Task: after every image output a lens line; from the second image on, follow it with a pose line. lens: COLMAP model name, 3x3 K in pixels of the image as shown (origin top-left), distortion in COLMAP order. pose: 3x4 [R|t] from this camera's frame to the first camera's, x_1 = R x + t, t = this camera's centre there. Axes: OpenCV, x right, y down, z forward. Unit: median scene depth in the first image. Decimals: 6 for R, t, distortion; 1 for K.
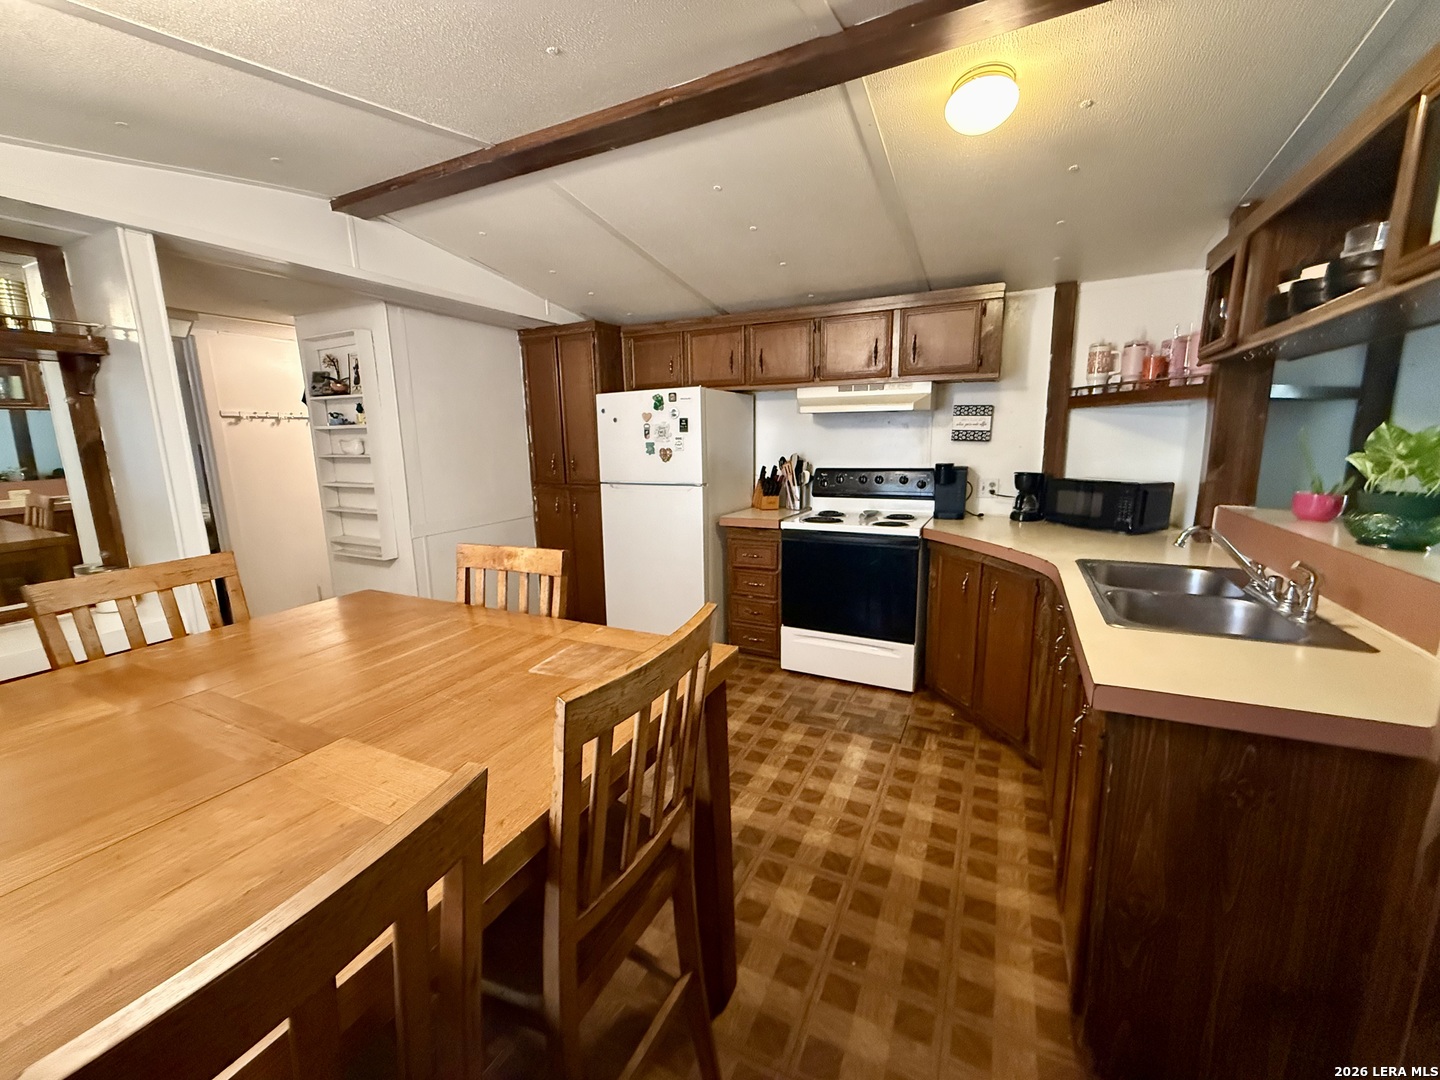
lens RADIAL K [[572.7, 0, 715.0], [0, 572.7, 541.0], [0, 0, 1]] dist [-0.001526, -0.000014]
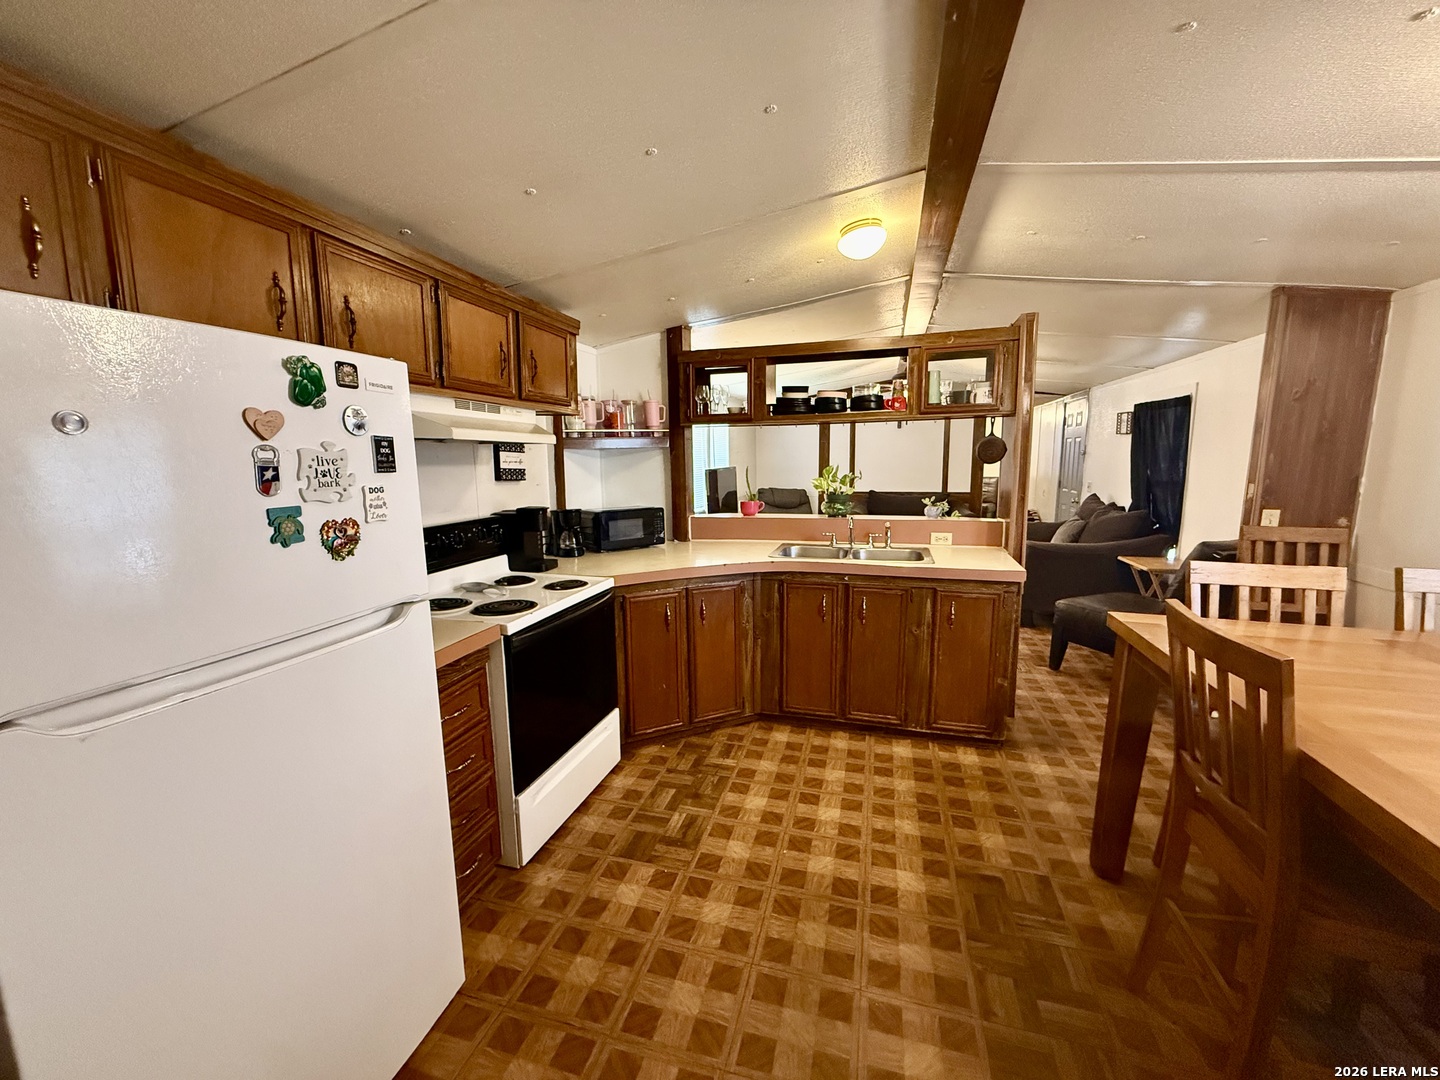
lens RADIAL K [[572.7, 0, 715.0], [0, 572.7, 541.0], [0, 0, 1]] dist [-0.001526, -0.000014]
pose [[-0.179702, -0.122316, 0.976087, -0.496002], [0.190737, 0.969077, 0.156553, -0.172789], [-0.965053, 0.214309, -0.150815, 0.900255]]
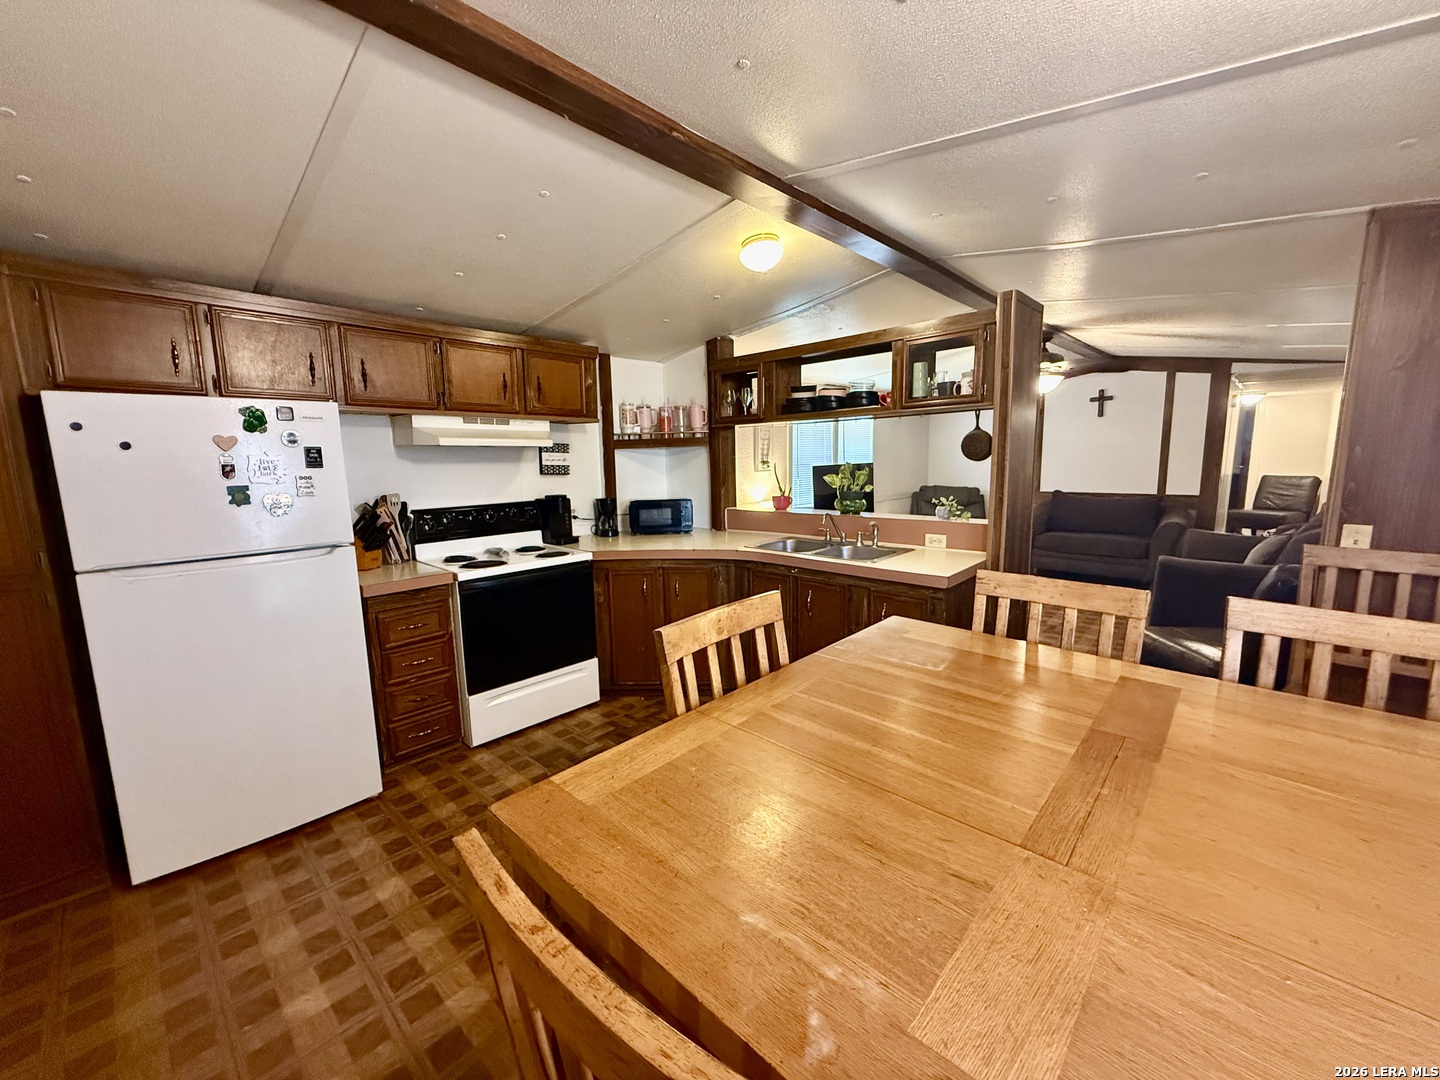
lens RADIAL K [[572.7, 0, 715.0], [0, 572.7, 541.0], [0, 0, 1]] dist [-0.001526, -0.000014]
pose [[0.287361, -0.125755, 0.949531, -0.586326], [0.183697, 0.980177, 0.074220, -0.076178], [-0.940042, 0.153098, 0.304766, 0.399684]]
